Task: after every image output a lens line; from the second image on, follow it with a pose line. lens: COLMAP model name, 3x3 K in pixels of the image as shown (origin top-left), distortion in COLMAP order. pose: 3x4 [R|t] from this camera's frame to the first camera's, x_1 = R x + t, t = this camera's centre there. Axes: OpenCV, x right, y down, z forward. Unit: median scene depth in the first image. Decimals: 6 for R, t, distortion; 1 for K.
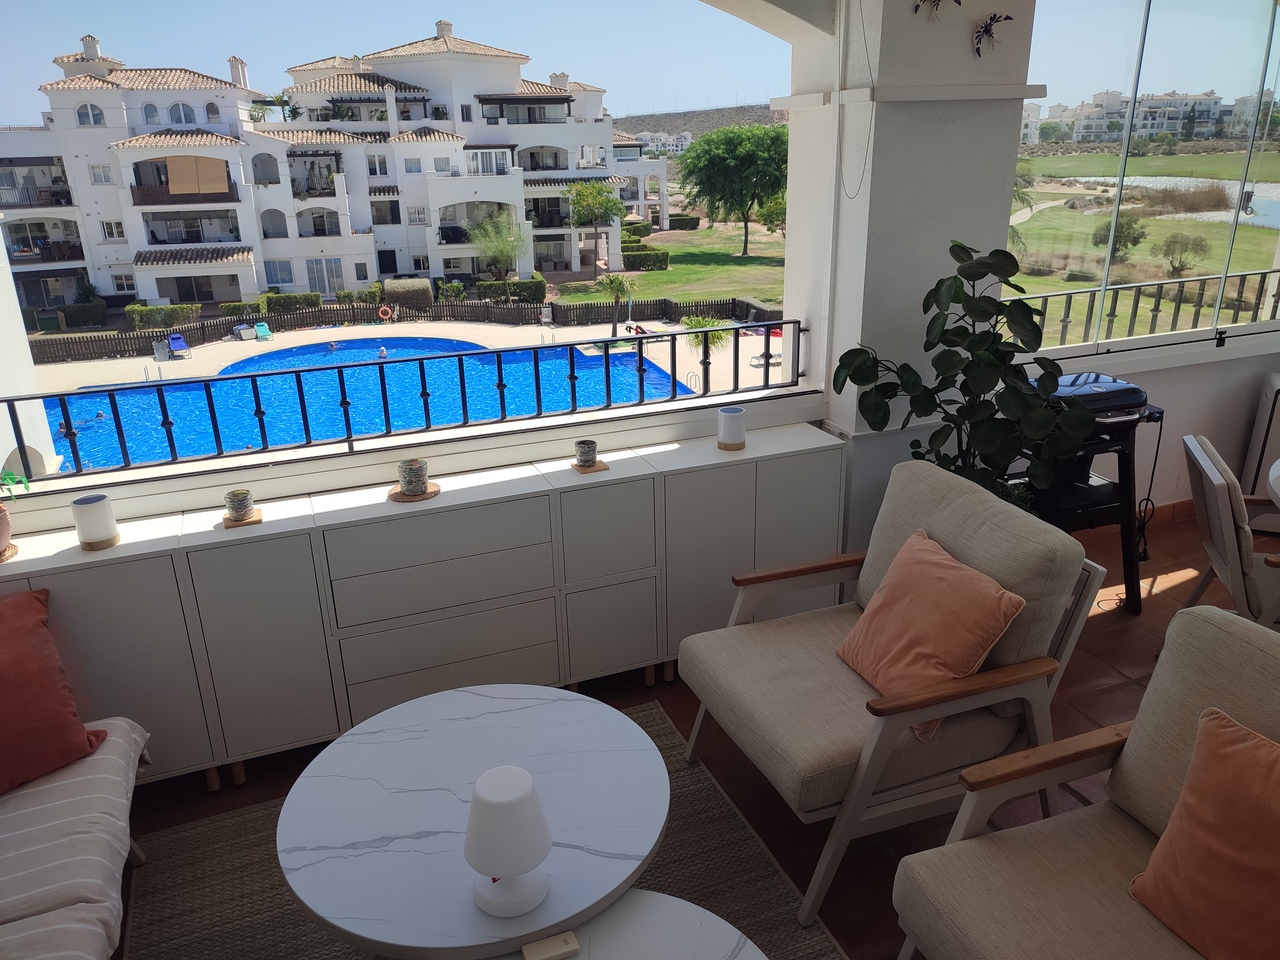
lens RADIAL K [[931.9, 0, 639.0], [0, 931.9, 480.9], [0, 0, 1]] dist [0.017577, -0.013963]
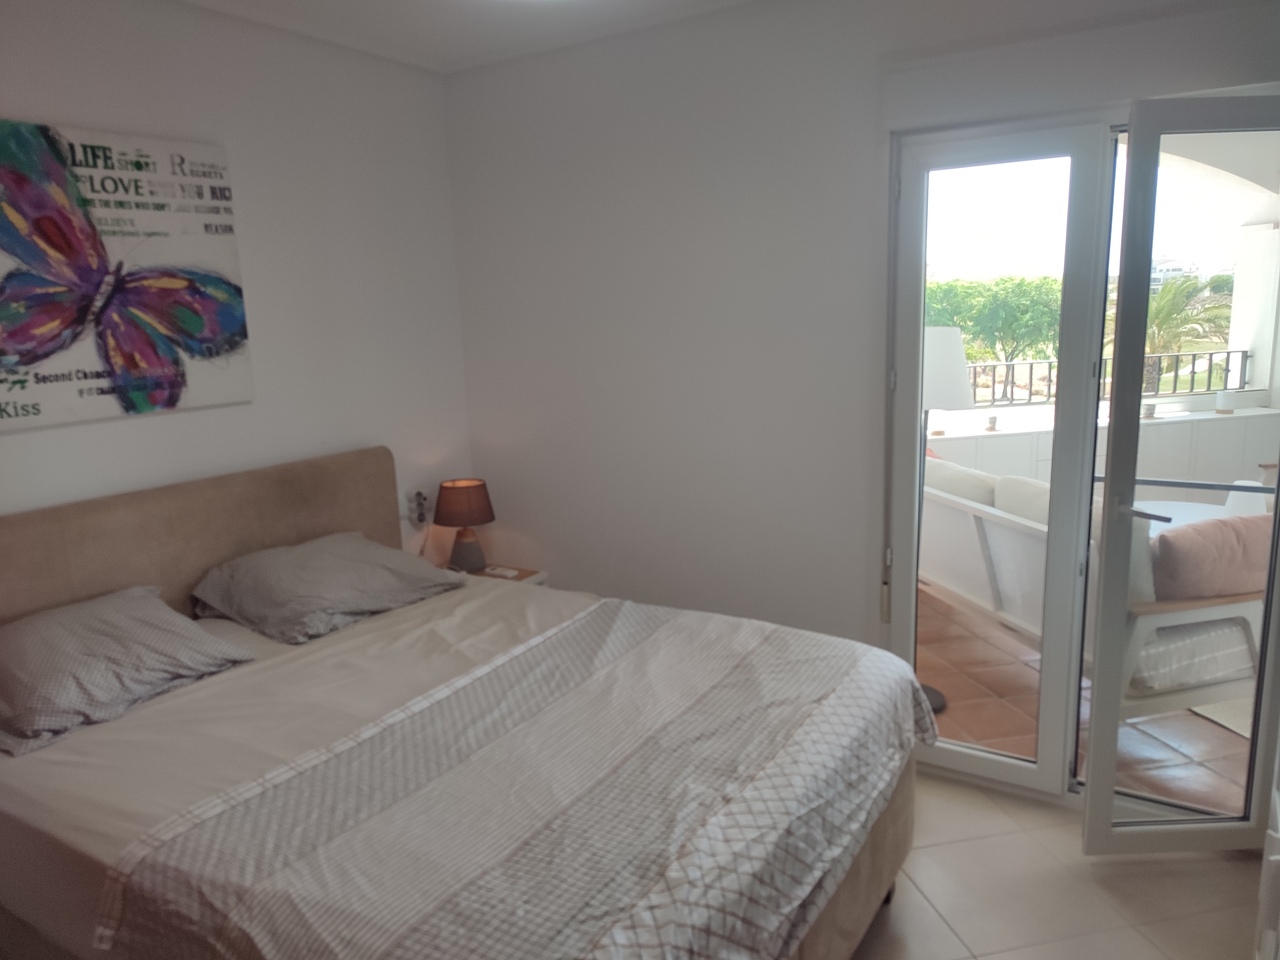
lens RADIAL K [[931.9, 0, 624.4], [0, 931.9, 494.5], [0, 0, 1]] dist [0.017577, -0.013963]
pose [[0.986200, 0.019867, -0.164364, -0.043375], [-0.043318, 0.989154, -0.140351, 0.024688], [0.159793, 0.145534, 0.976364, -0.053401]]
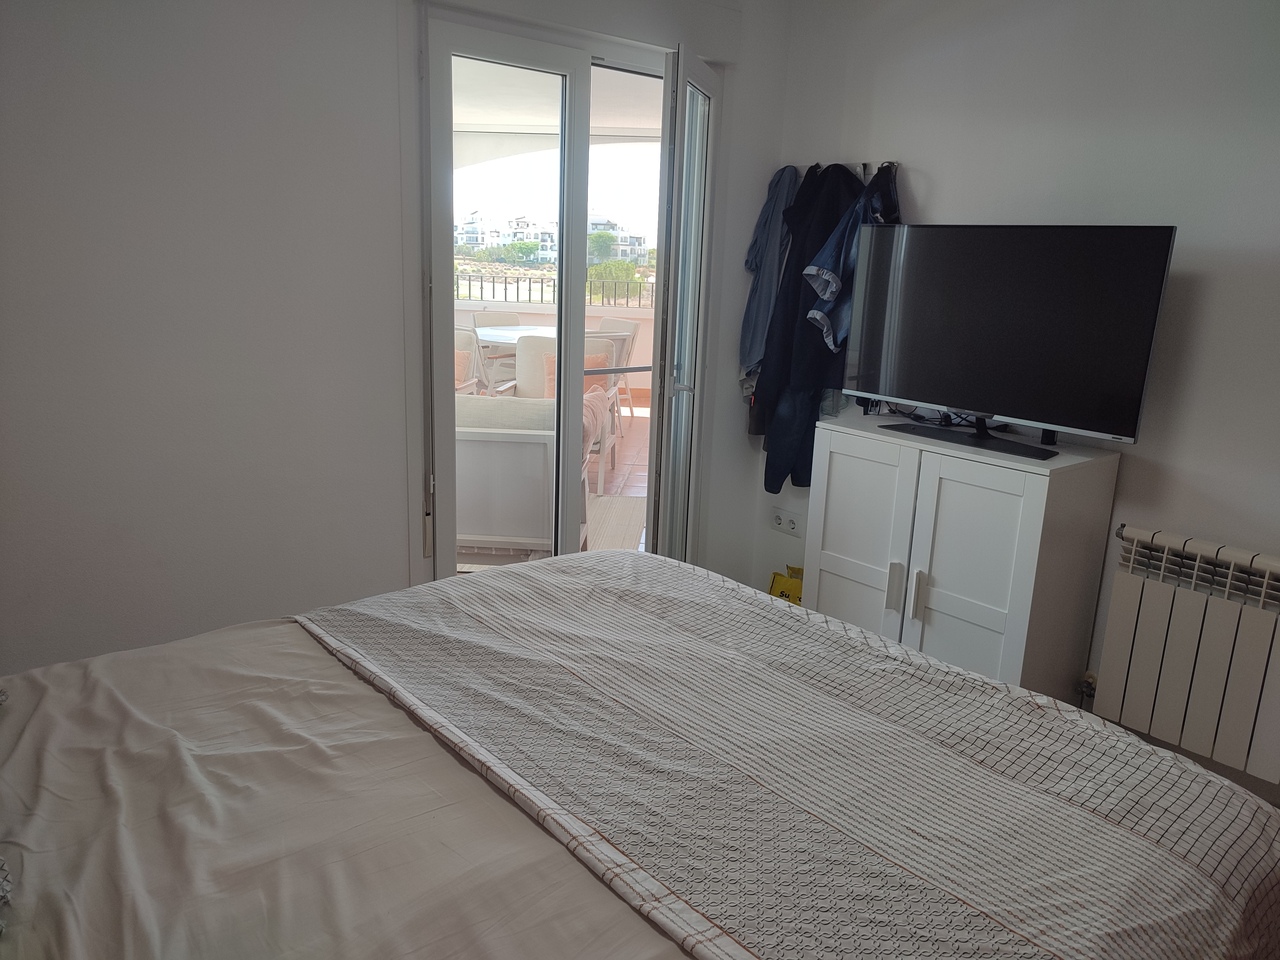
lens RADIAL K [[931.9, 0, 642.4], [0, 931.9, 491.2], [0, 0, 1]] dist [0.017577, -0.013963]
pose [[0.442795, -0.185911, 0.877137, -0.078302], [0.266650, 0.961310, 0.069143, 0.019543], [-0.856055, 0.203273, 0.475236, -0.028761]]
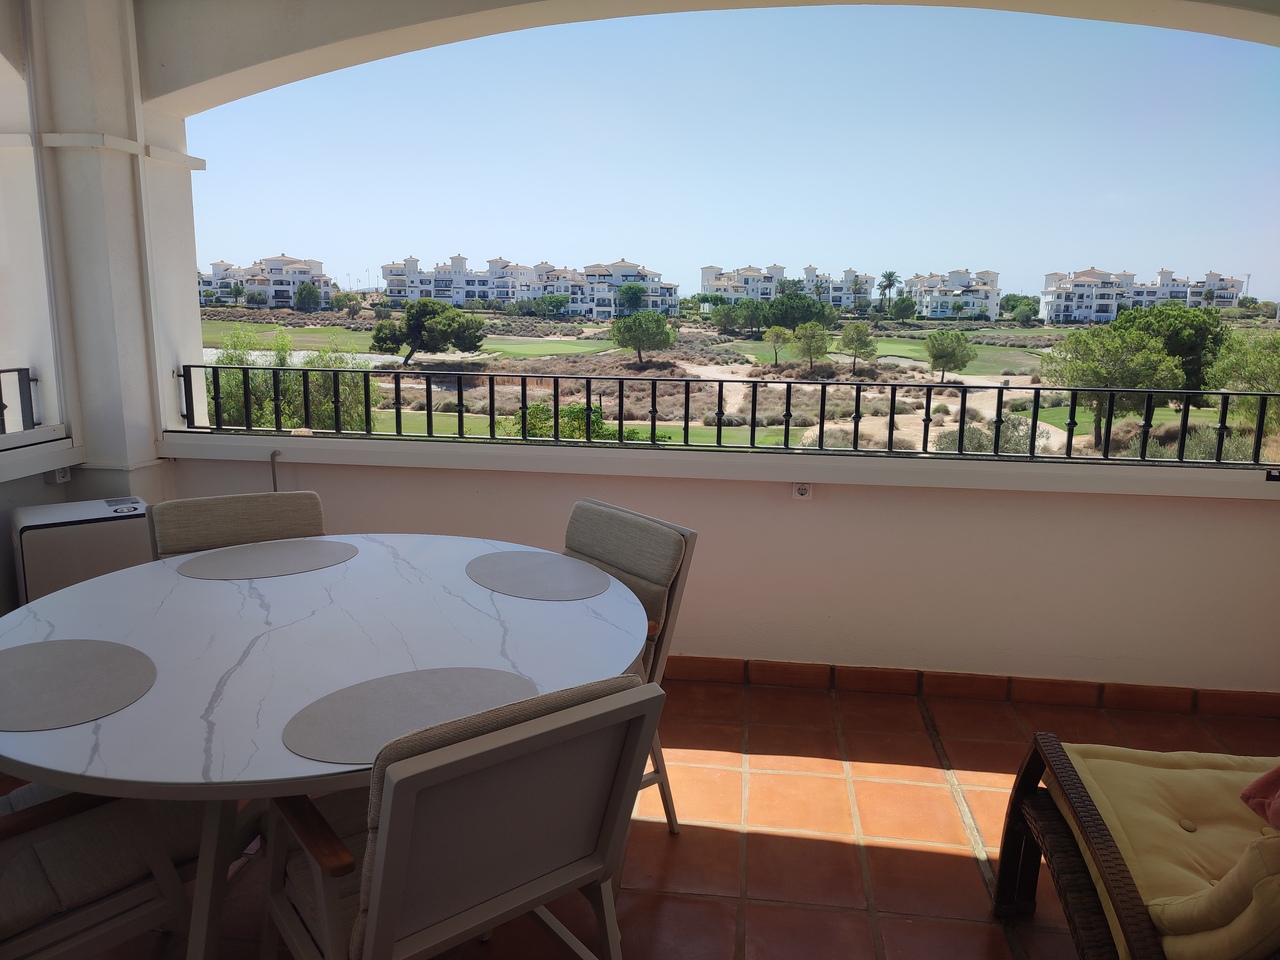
lens RADIAL K [[931.9, 0, 634.4], [0, 931.9, 485.1], [0, 0, 1]] dist [0.017577, -0.013963]
pose [[0.479423, -0.140529, 0.866259, 0.022234], [0.279018, 0.960285, 0.001363, 0.000039], [-0.832047, 0.241048, 0.499593, 0.018881]]
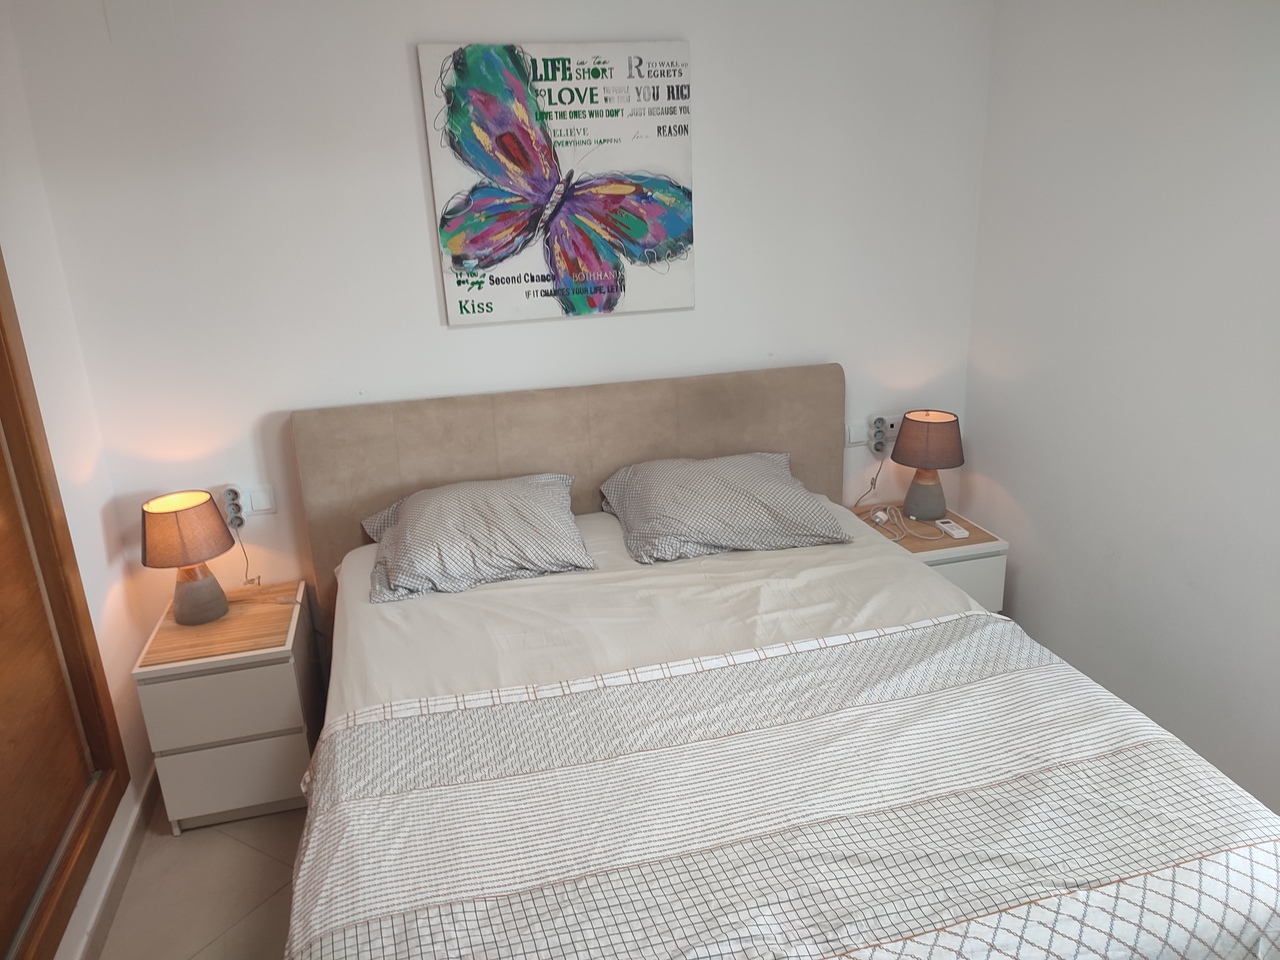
lens RADIAL K [[931.9, 0, 623.4], [0, 931.9, 481.2], [0, 0, 1]] dist [0.017577, -0.013963]
pose [[0.600743, 0.242401, -0.761807, -0.031869], [-0.248013, 0.962416, 0.110656, 0.016678], [0.759998, 0.122462, 0.638284, -0.039699]]
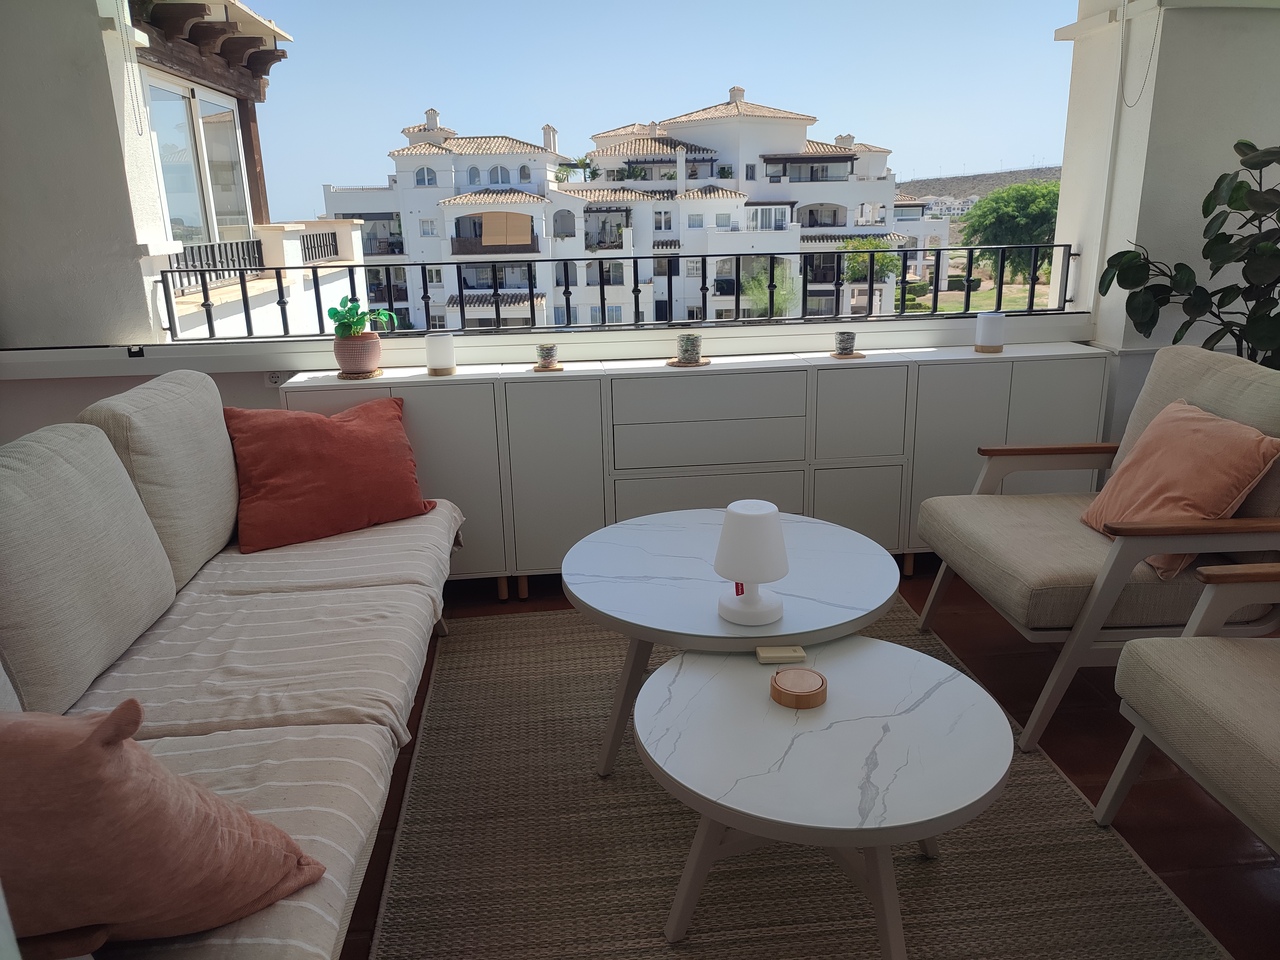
lens RADIAL K [[931.9, 0, 638.4], [0, 931.9, 481.6], [0, 0, 1]] dist [0.017577, -0.013963]
pose [[0.960089, 0.078032, -0.268590, 0.000934], [-0.094572, 0.994303, -0.049180, 0.011576], [0.263222, 0.072618, 0.961998, -0.005348]]
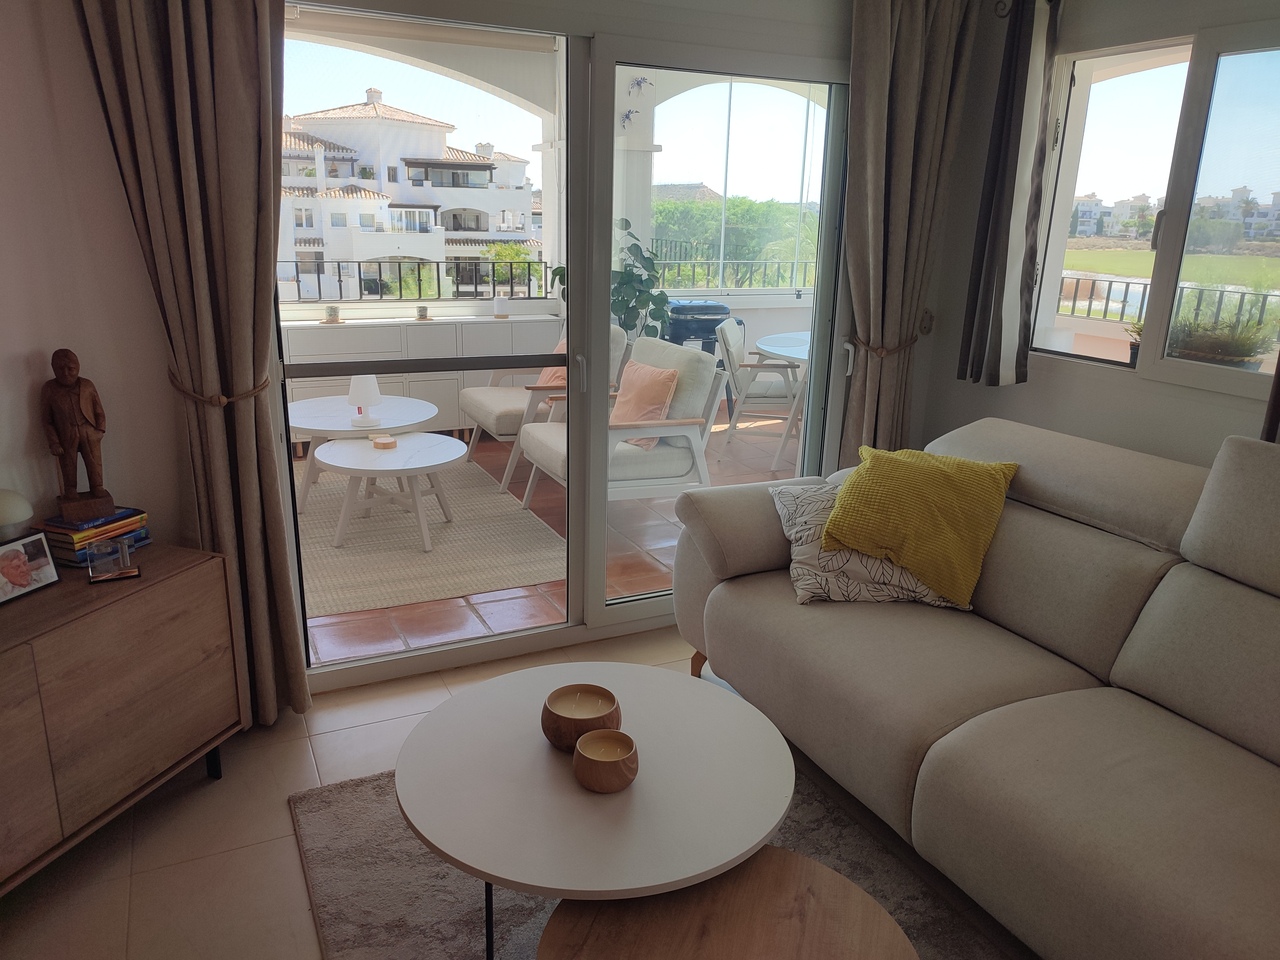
lens RADIAL K [[931.9, 0, 640.8], [0, 931.9, 480.4], [0, 0, 1]] dist [0.017577, -0.013963]
pose [[0.995975, 0.024762, 0.086144, 0.013609], [-0.018480, 0.997163, -0.072974, 0.025848], [-0.087707, 0.071088, 0.993607, -0.054883]]
